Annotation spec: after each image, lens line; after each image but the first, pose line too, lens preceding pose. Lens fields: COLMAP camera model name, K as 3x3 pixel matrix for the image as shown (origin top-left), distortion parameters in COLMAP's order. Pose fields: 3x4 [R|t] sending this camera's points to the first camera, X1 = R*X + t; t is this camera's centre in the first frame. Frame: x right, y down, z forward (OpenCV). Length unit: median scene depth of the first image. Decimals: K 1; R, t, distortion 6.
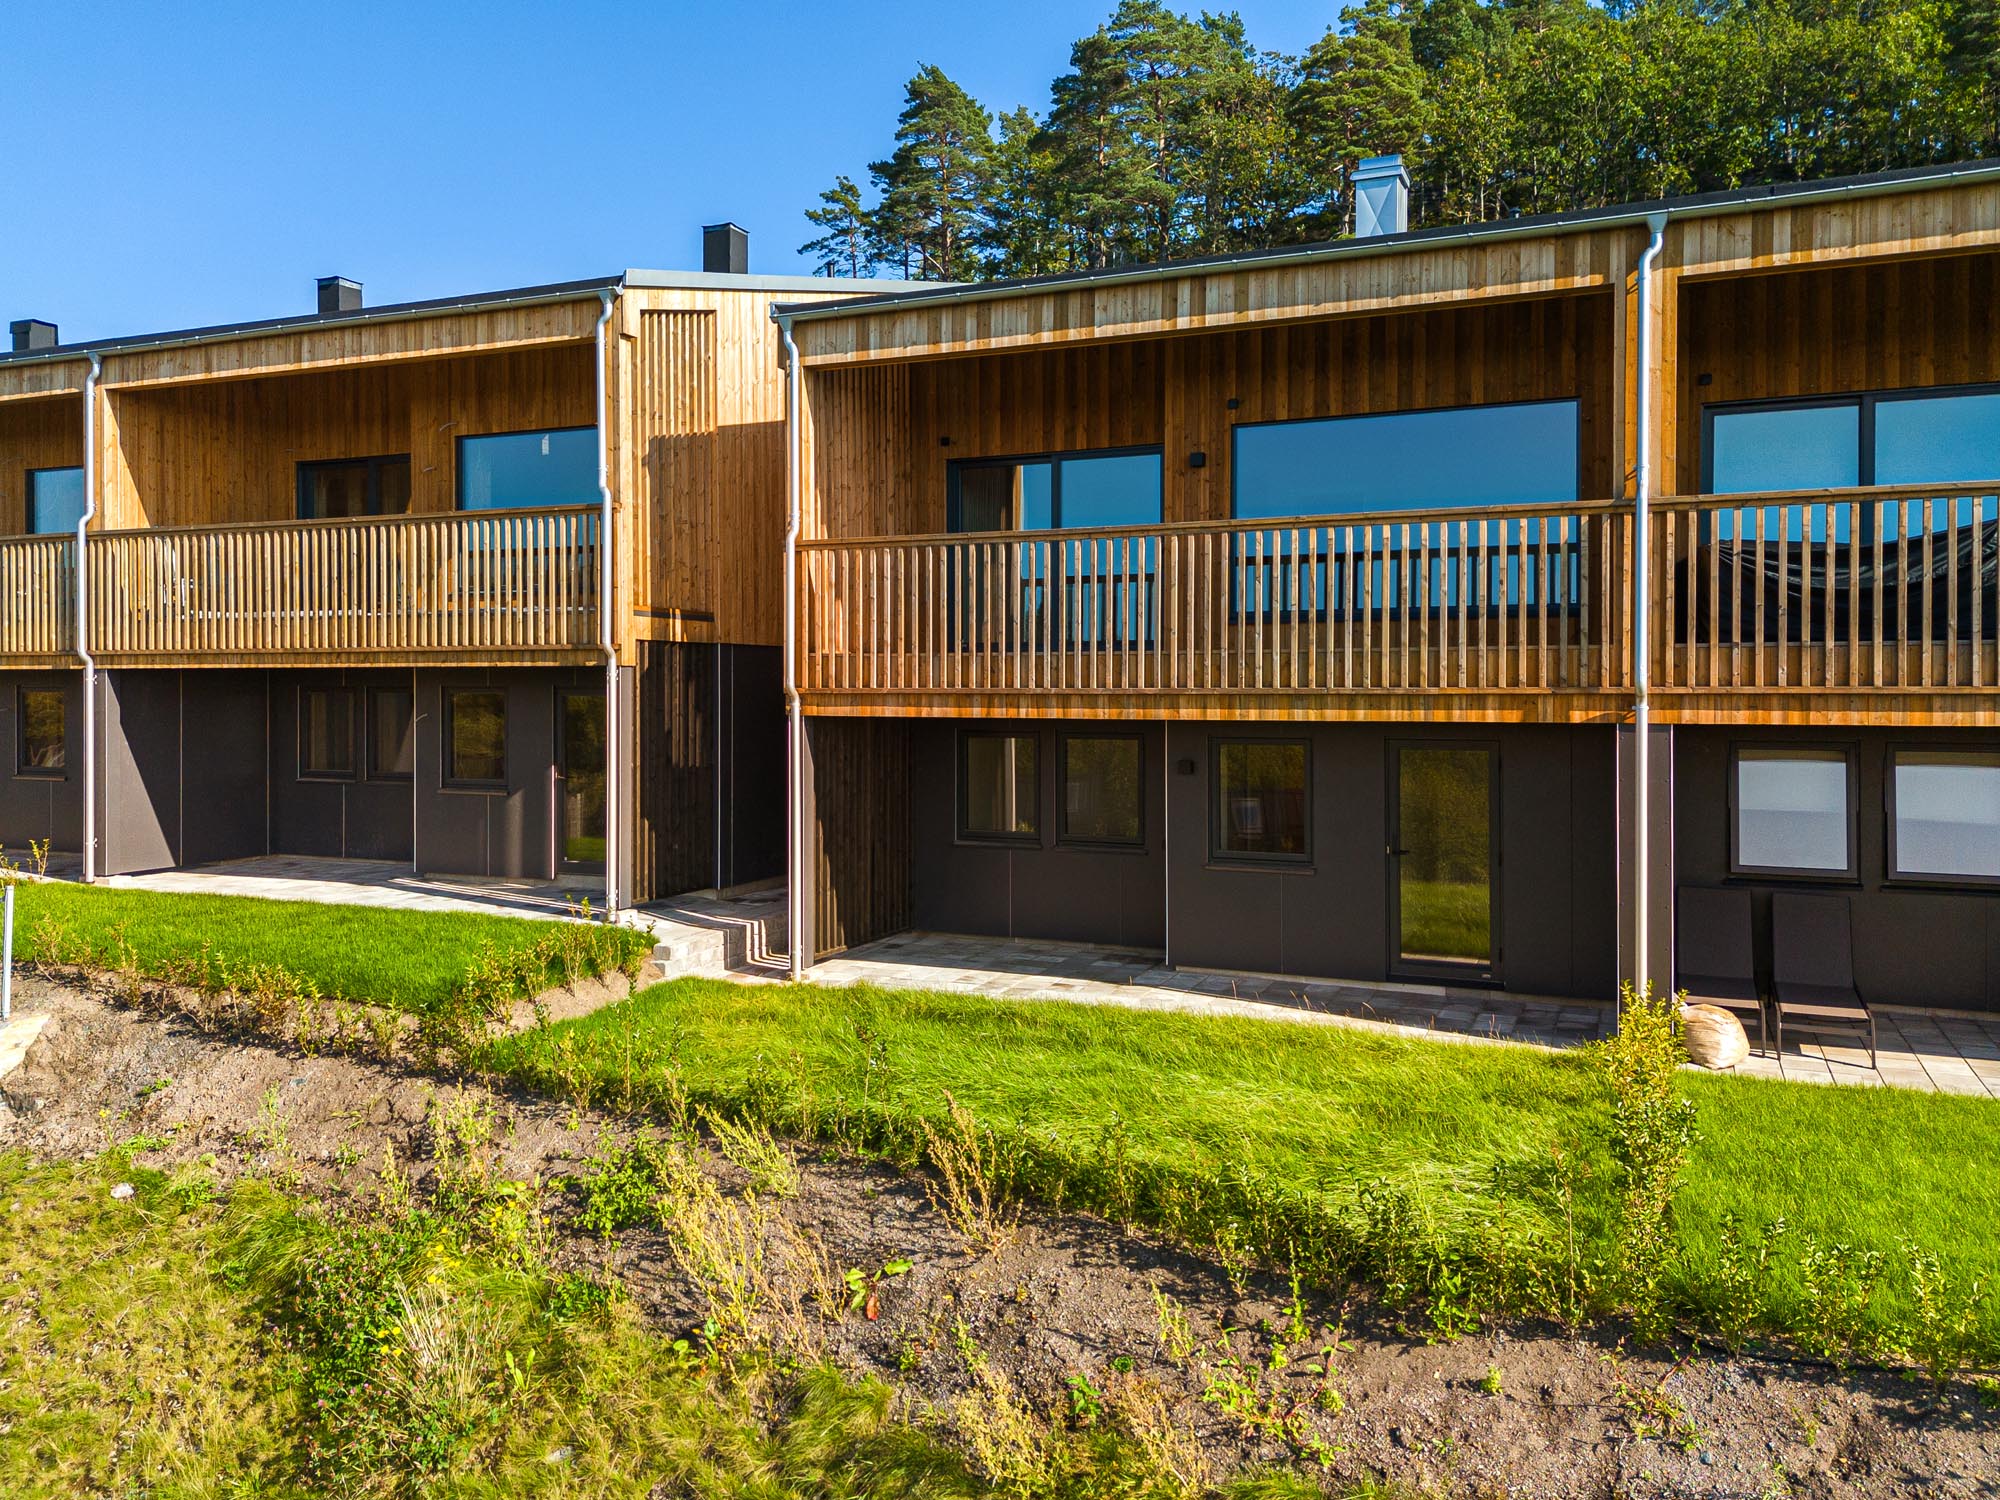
lens RADIAL K [[1502.7, 0, 1034.9], [0, 1502.7, 708.6], [0, 0, 1]] dist [0.074995, -0.093803]
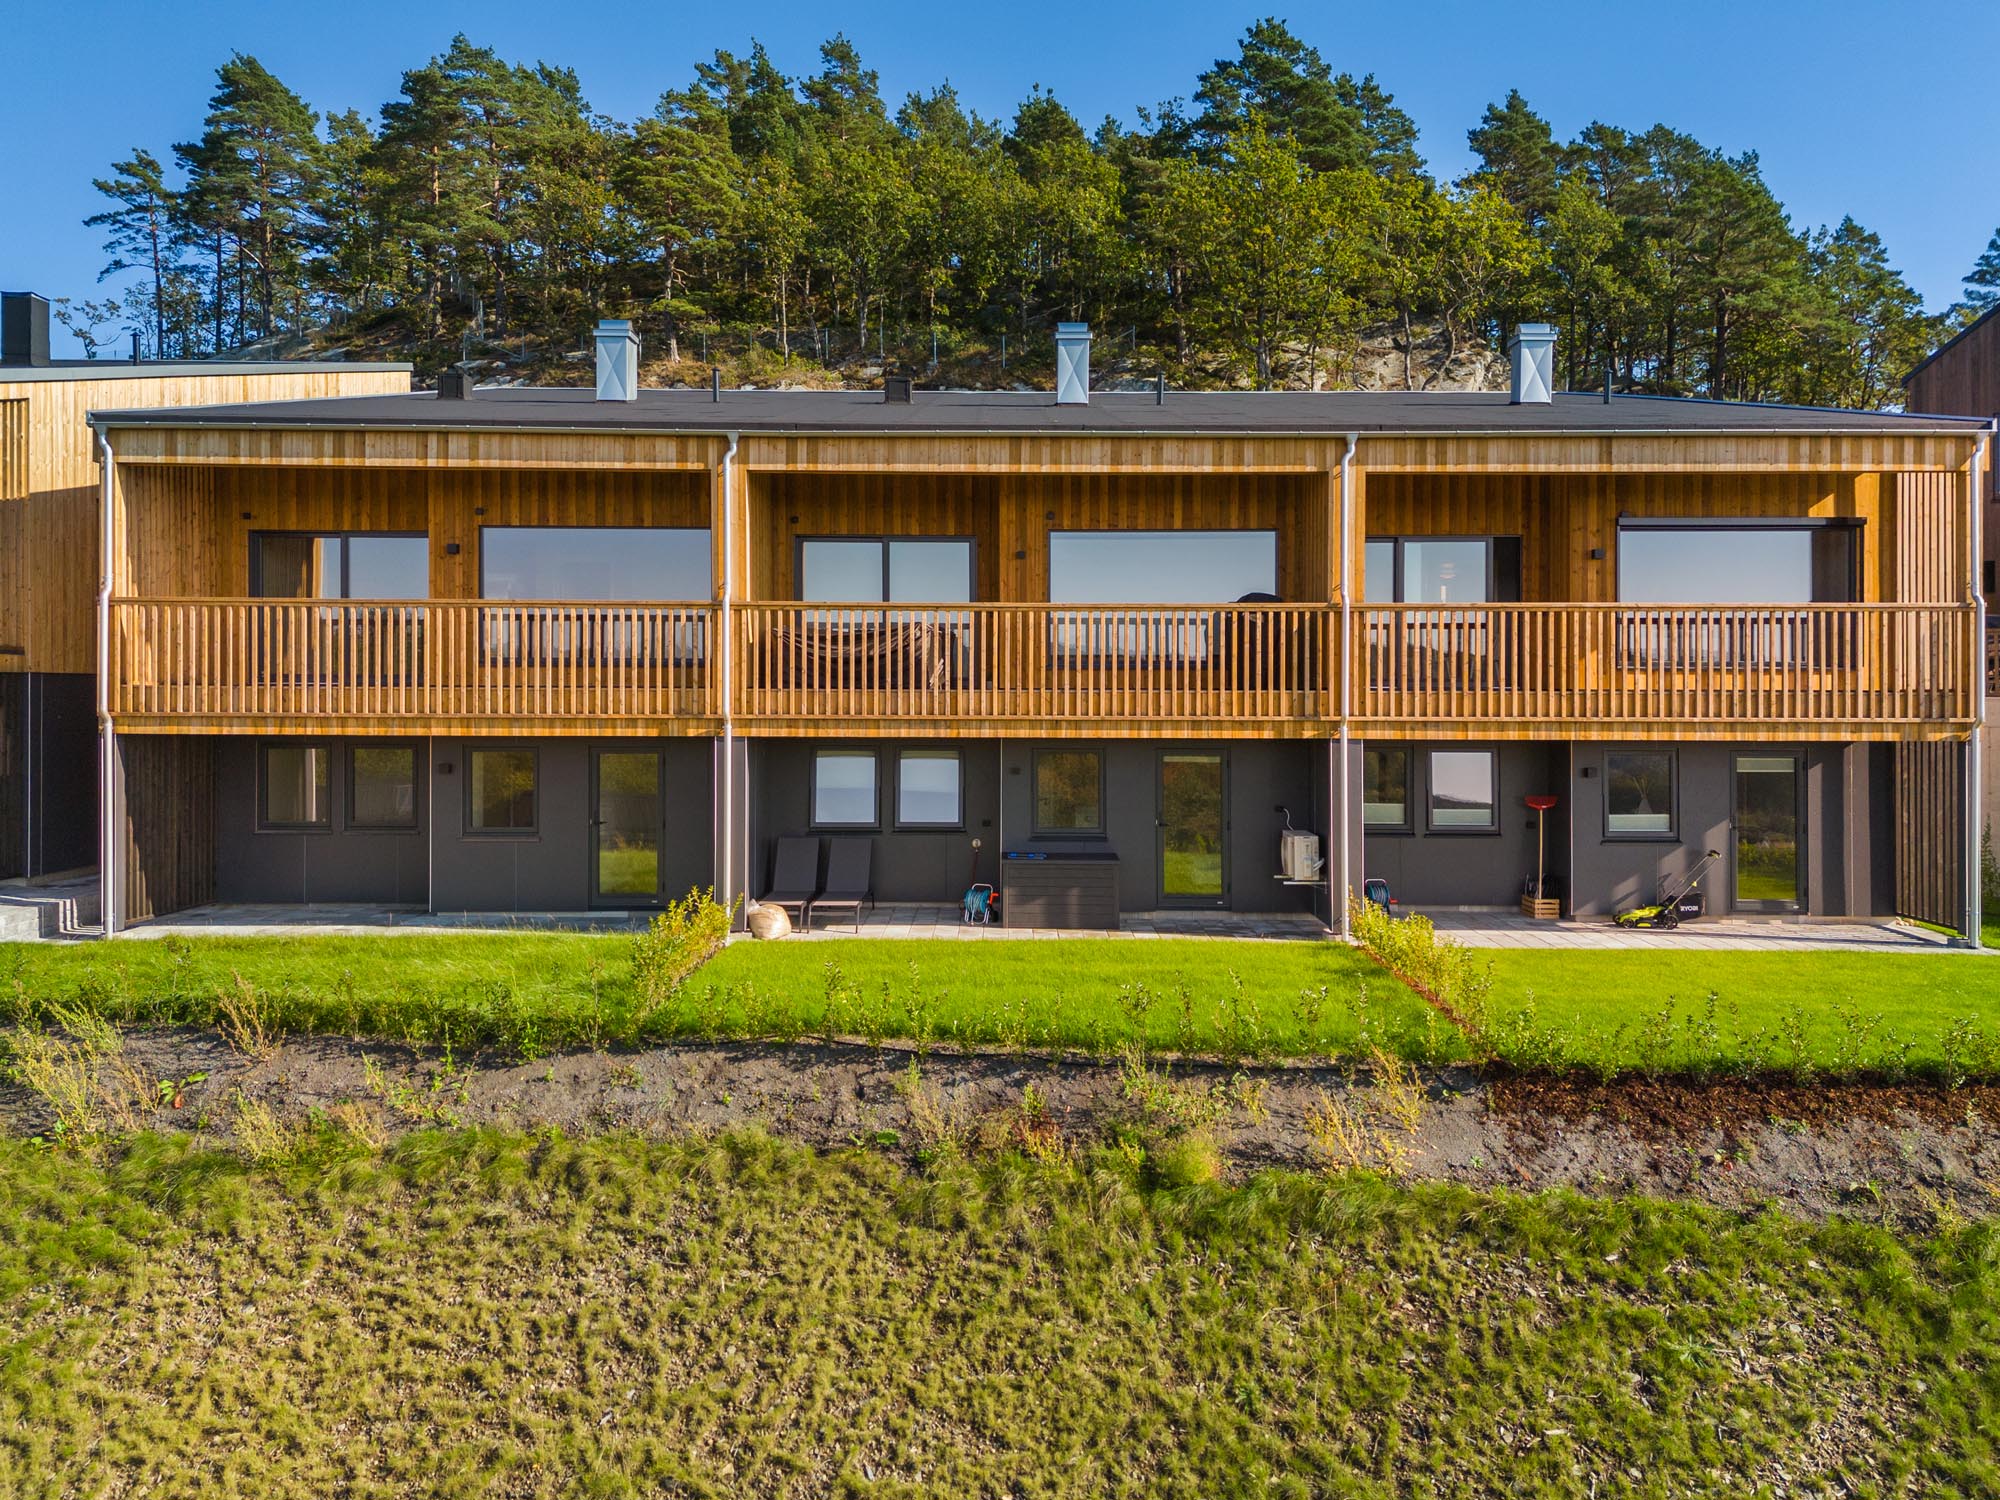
lens RADIAL K [[1370.9, 0, 1008.7], [0, 1370.9, 709.0], [0, 0, 1]] dist [0.059709, -0.045532]
pose [[0.908708, 0.000952, 0.417431, 0.044789], [0.000261, 0.999996, -0.002849, -0.013809], [-0.417432, 0.002698, 0.908704, -0.427454]]
